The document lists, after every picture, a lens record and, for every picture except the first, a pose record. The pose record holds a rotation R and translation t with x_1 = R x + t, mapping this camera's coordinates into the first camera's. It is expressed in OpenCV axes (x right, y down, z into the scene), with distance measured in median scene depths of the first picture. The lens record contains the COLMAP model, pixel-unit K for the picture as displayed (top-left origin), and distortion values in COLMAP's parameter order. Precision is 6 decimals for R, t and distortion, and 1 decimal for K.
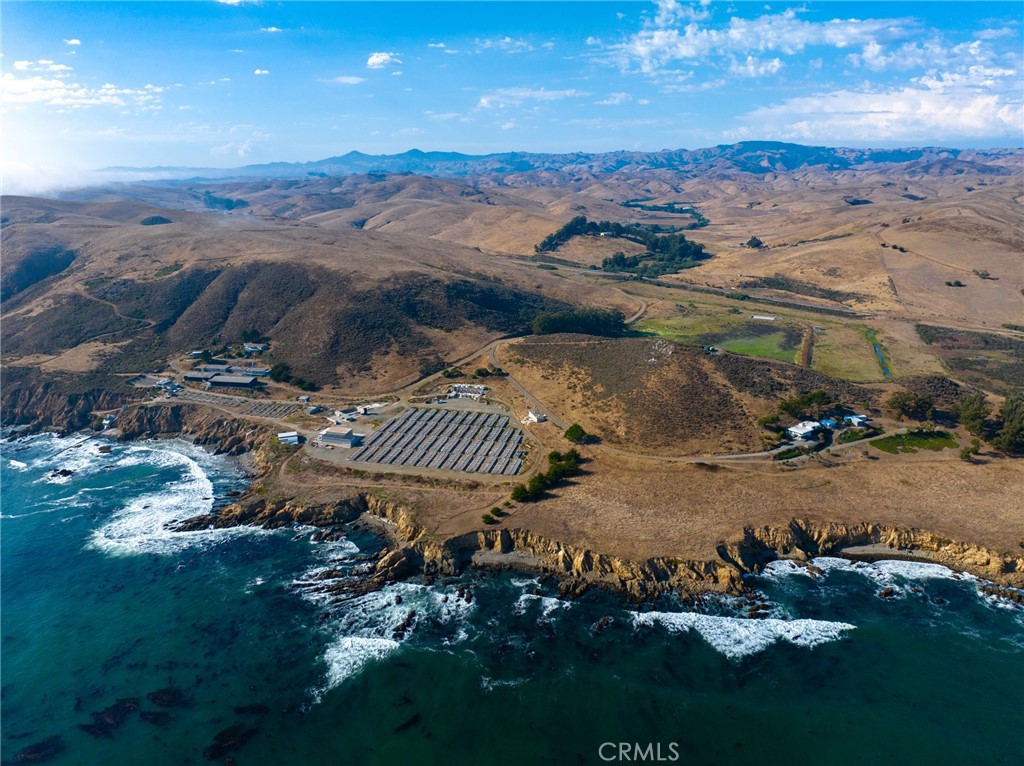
lens RADIAL K [[714.7, 0, 511.7], [0, 714.7, 384.1], [0, 0, 1]] dist [-0.039679, -0.005241]
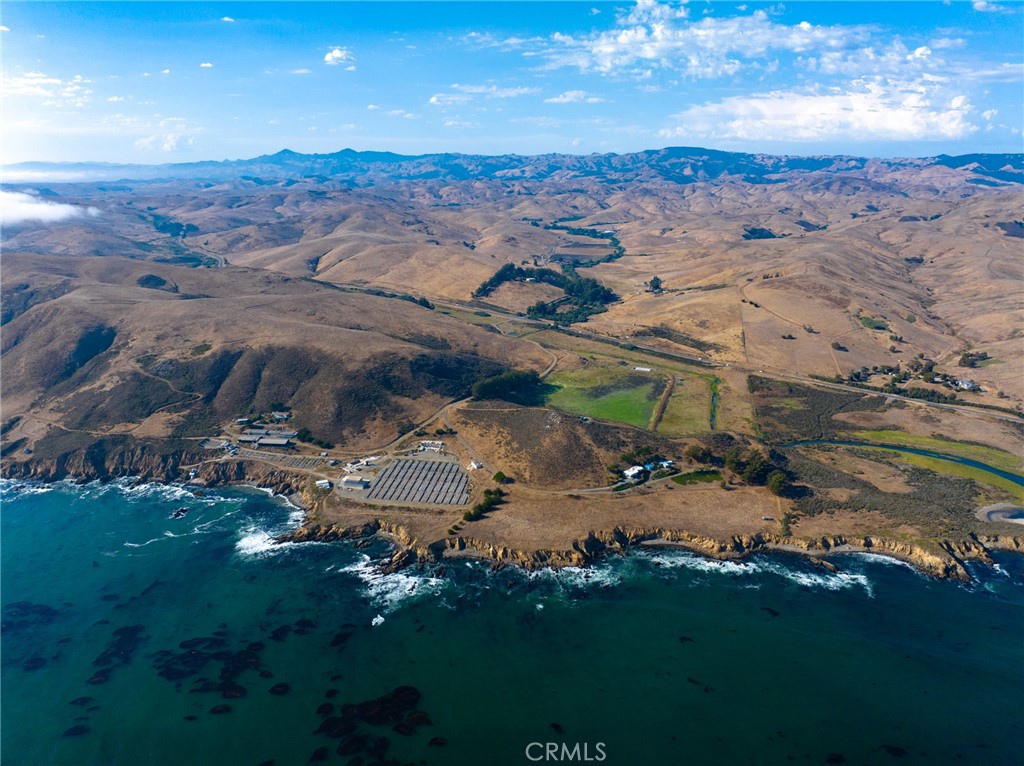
lens RADIAL K [[714.7, 0, 510.7], [0, 714.7, 379.9], [0, 0, 1]] dist [-0.039679, -0.005241]
pose [[0.996112, -0.017639, 0.086307, -0.016109], [0.017680, 0.999844, 0.000282, -0.099939], [-0.086298, 0.001245, 0.996269, -0.420656]]
